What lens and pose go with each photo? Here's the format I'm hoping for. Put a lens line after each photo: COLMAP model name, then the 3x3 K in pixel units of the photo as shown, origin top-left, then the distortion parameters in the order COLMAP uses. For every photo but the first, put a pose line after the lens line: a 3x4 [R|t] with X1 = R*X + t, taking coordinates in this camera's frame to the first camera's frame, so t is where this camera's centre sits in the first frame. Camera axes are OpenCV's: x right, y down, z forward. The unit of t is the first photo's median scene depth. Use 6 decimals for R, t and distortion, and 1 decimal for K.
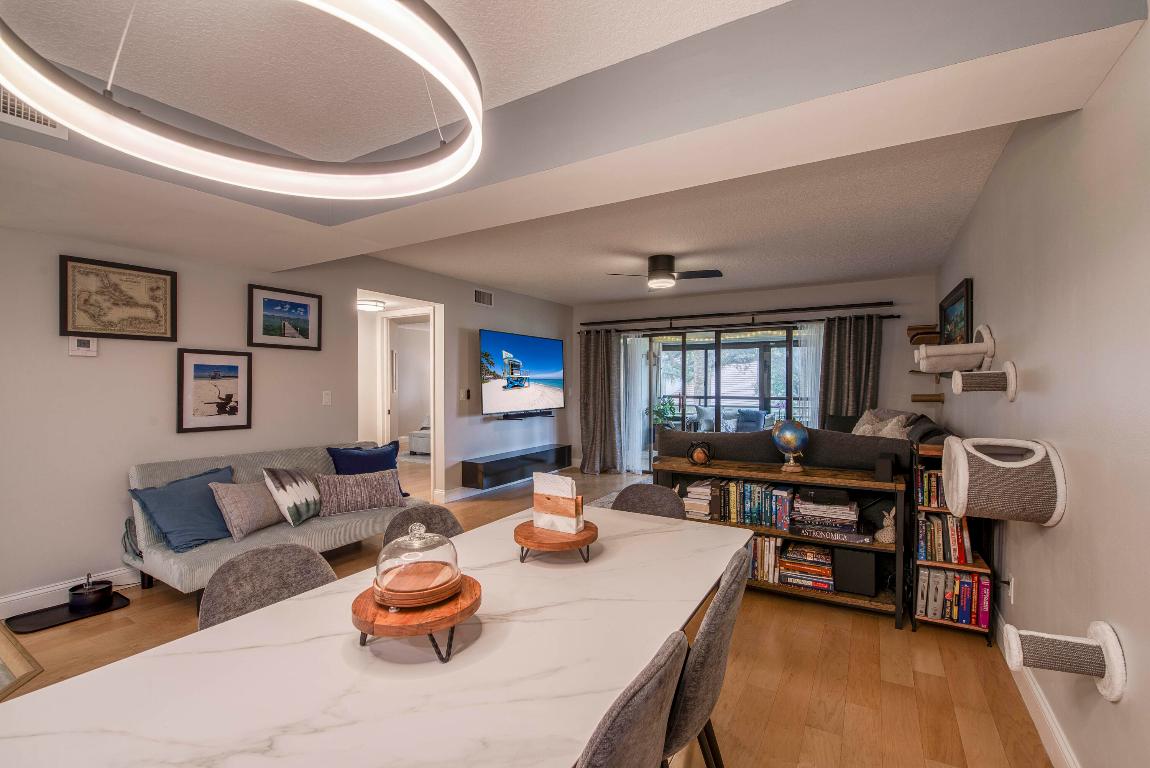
lens RADIAL K [[502.6, 0, 576.8], [0, 502.6, 384.8], [0, 0, 1]] dist [0.001441, -0.000170]
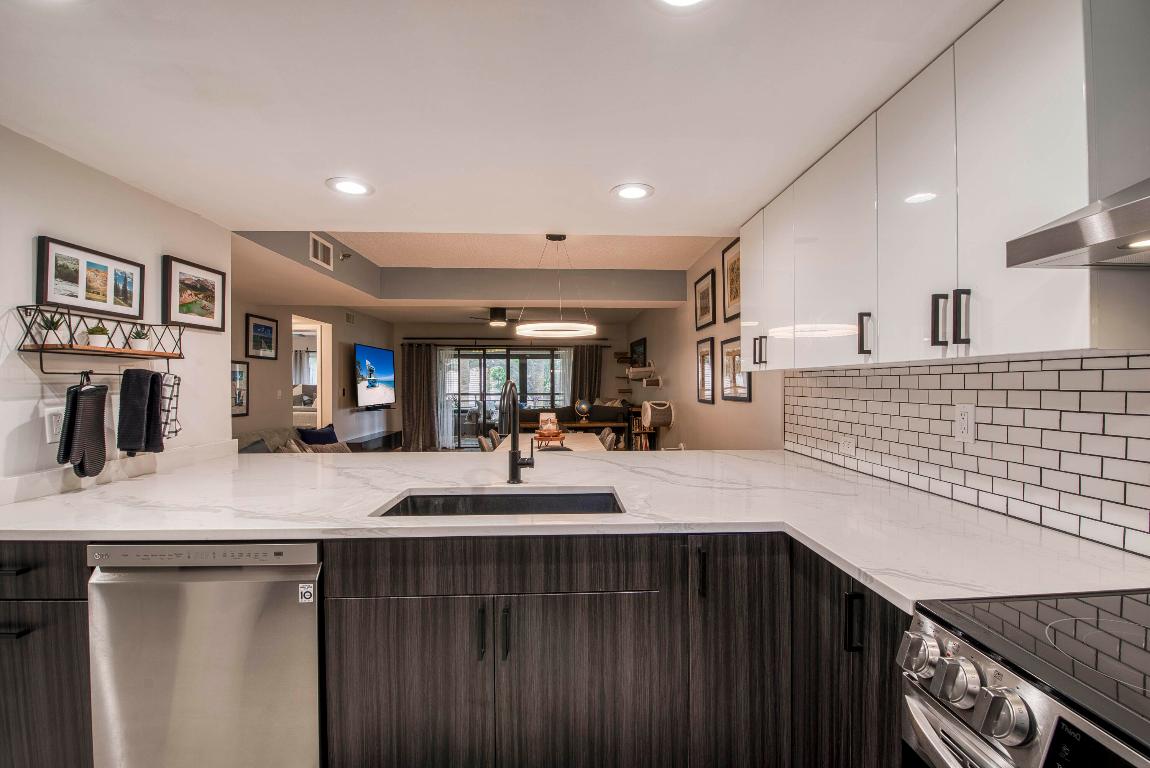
lens RADIAL K [[502.6, 0, 575.7], [0, 502.6, 383.7], [0, 0, 1]] dist [0.001441, -0.000170]
pose [[0.846078, -0.001365, 0.533058, -0.558155], [0.003733, 0.999987, -0.003365, 0.004395], [-0.533046, 0.004838, 0.846072, -0.607097]]
